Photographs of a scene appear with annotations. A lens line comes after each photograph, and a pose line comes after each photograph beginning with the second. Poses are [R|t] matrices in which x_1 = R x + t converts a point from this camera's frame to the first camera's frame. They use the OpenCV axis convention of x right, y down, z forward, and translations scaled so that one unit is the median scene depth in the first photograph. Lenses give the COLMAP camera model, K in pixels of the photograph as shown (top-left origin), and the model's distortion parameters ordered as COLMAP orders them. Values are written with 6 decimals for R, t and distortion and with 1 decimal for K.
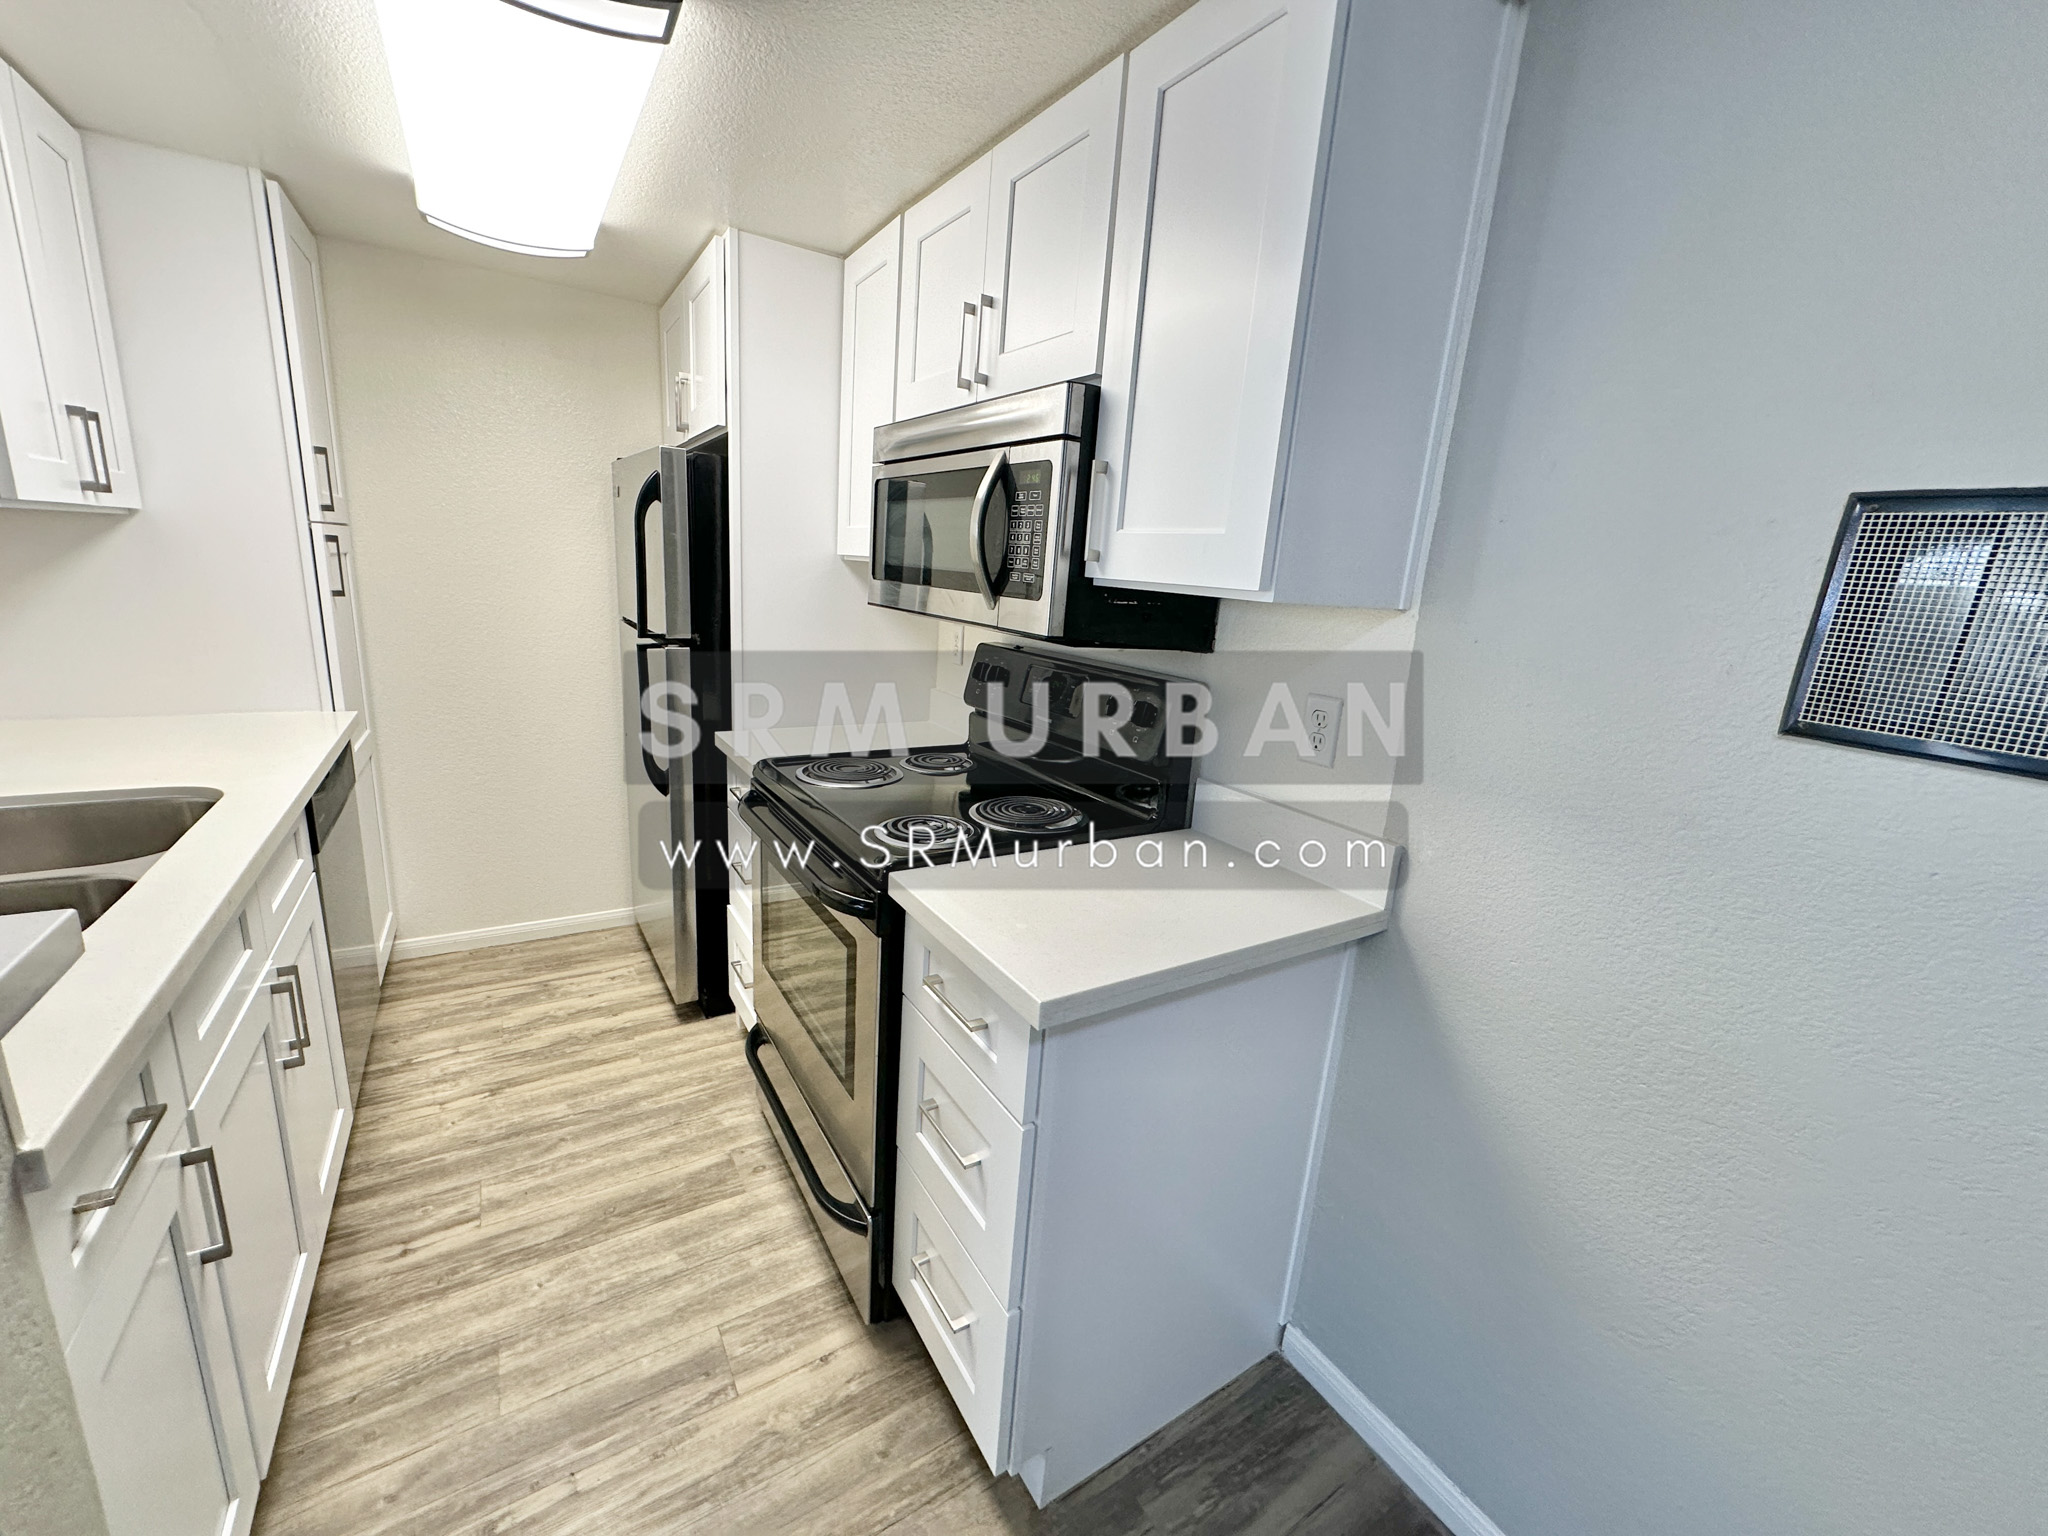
lens RADIAL K [[813.7, 0, 1023.9], [0, 813.7, 764.2], [0, 0, 1]] dist [-0.003252, 0.000843]
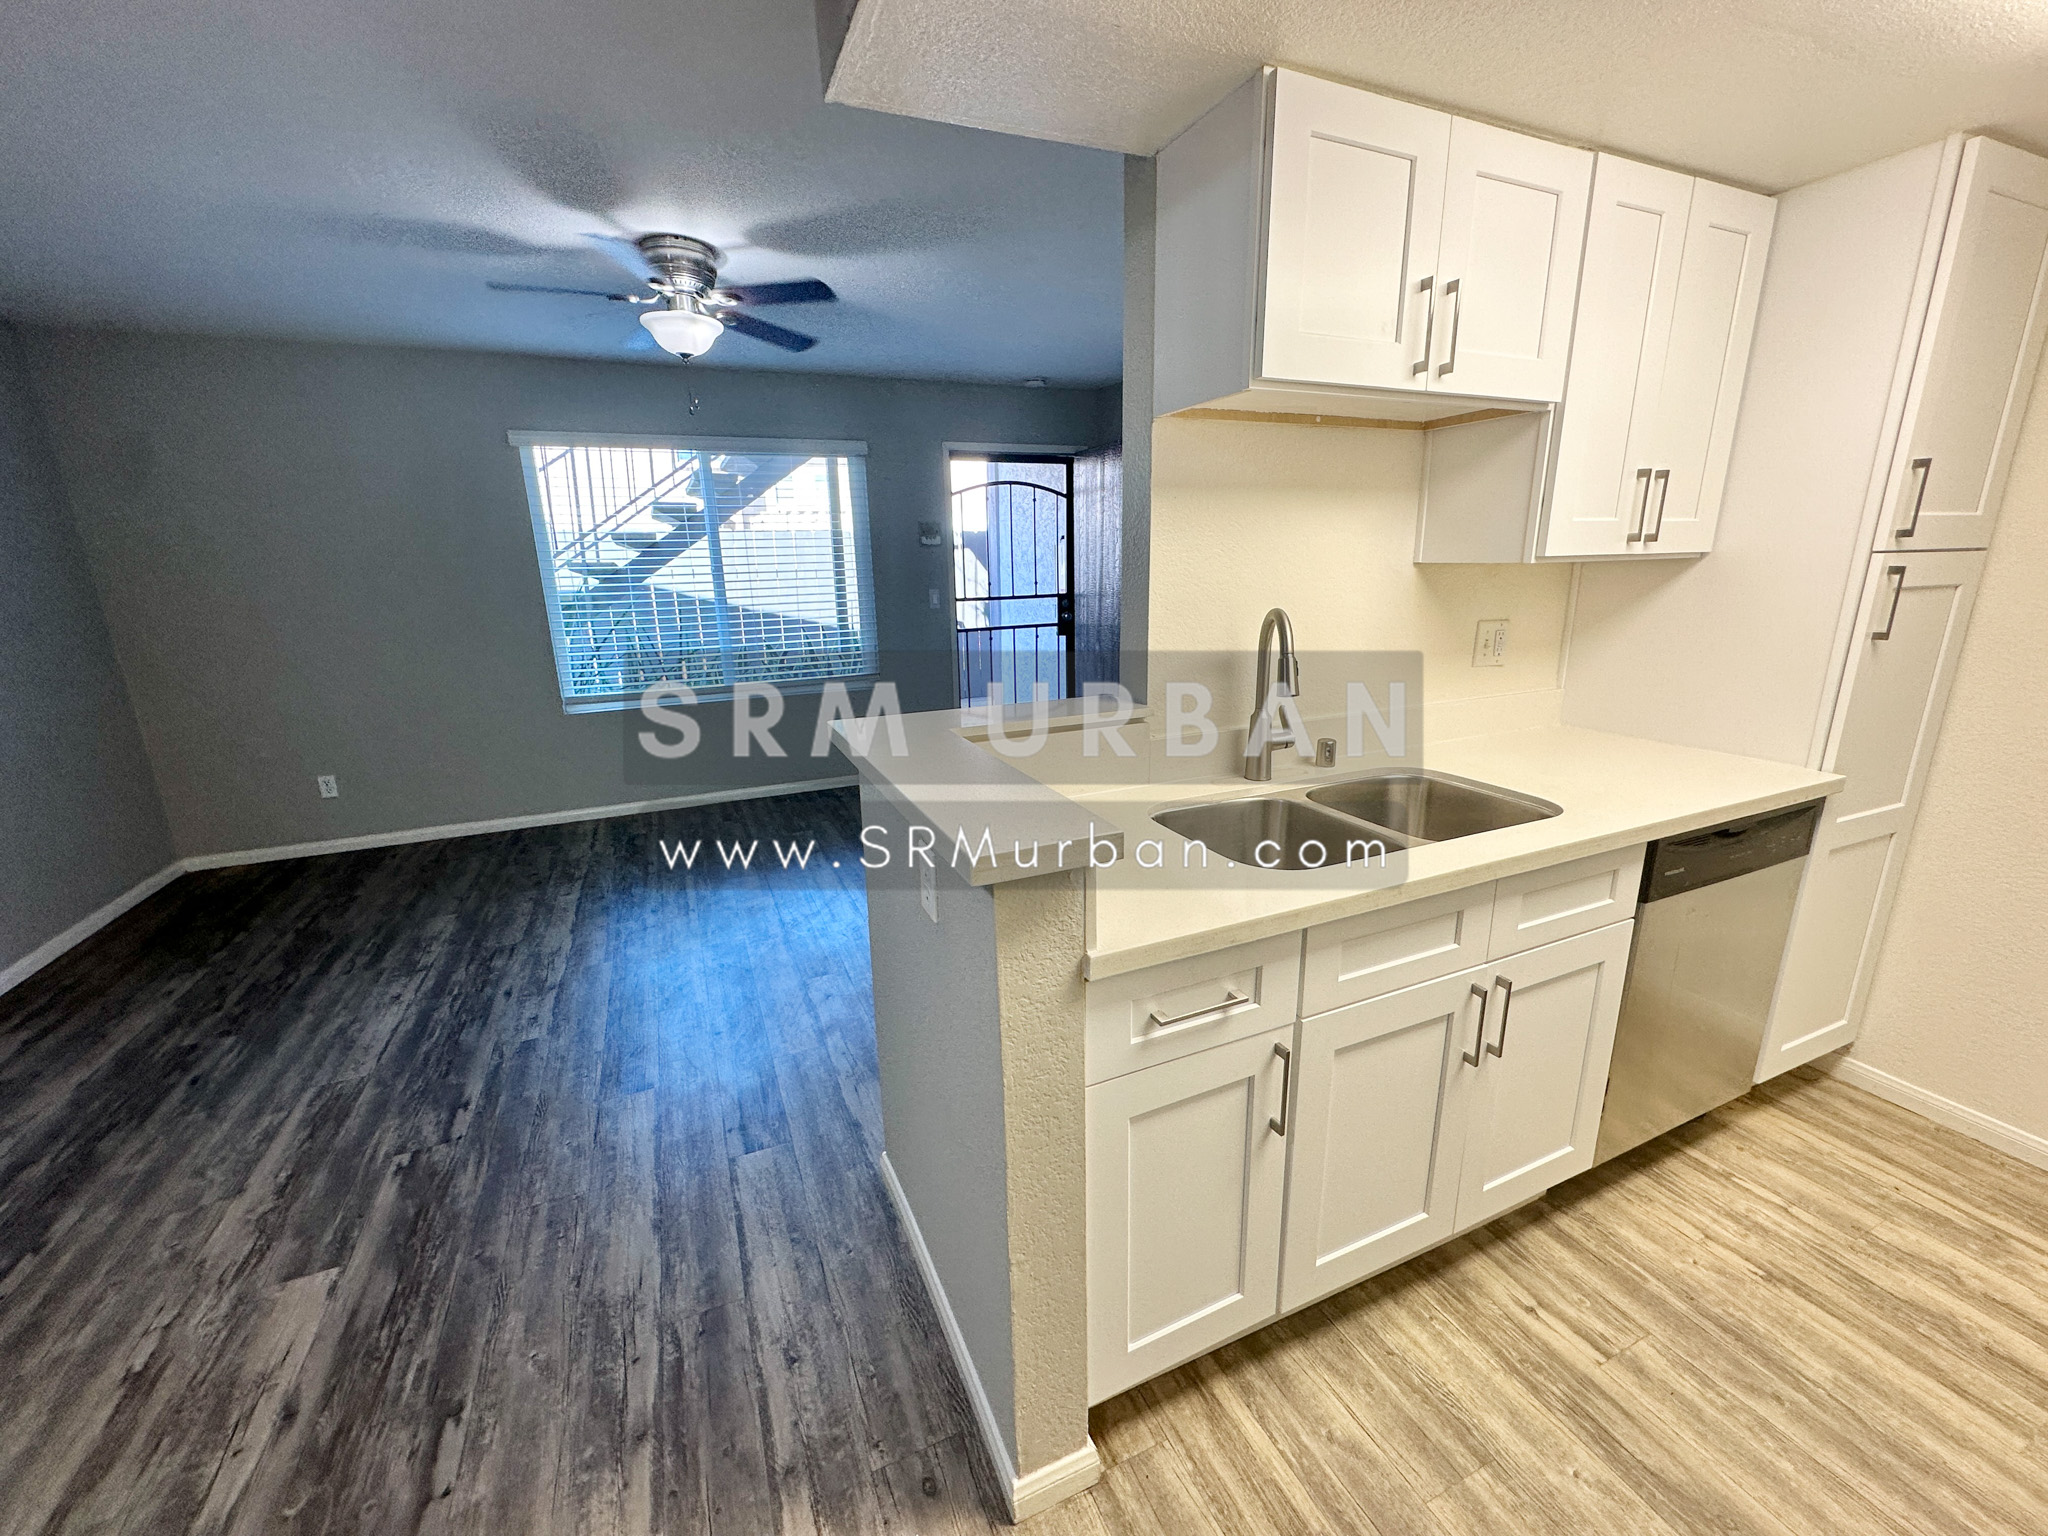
lens RADIAL K [[813.7, 0, 1025.1], [0, 813.7, 764.3], [0, 0, 1]] dist [-0.003252, 0.000843]
pose [[-0.151283, 0.185169, -0.970992, 0.154121], [-0.219198, 0.951558, 0.215615, -0.098297], [0.963881, 0.245459, -0.103365, 0.372652]]
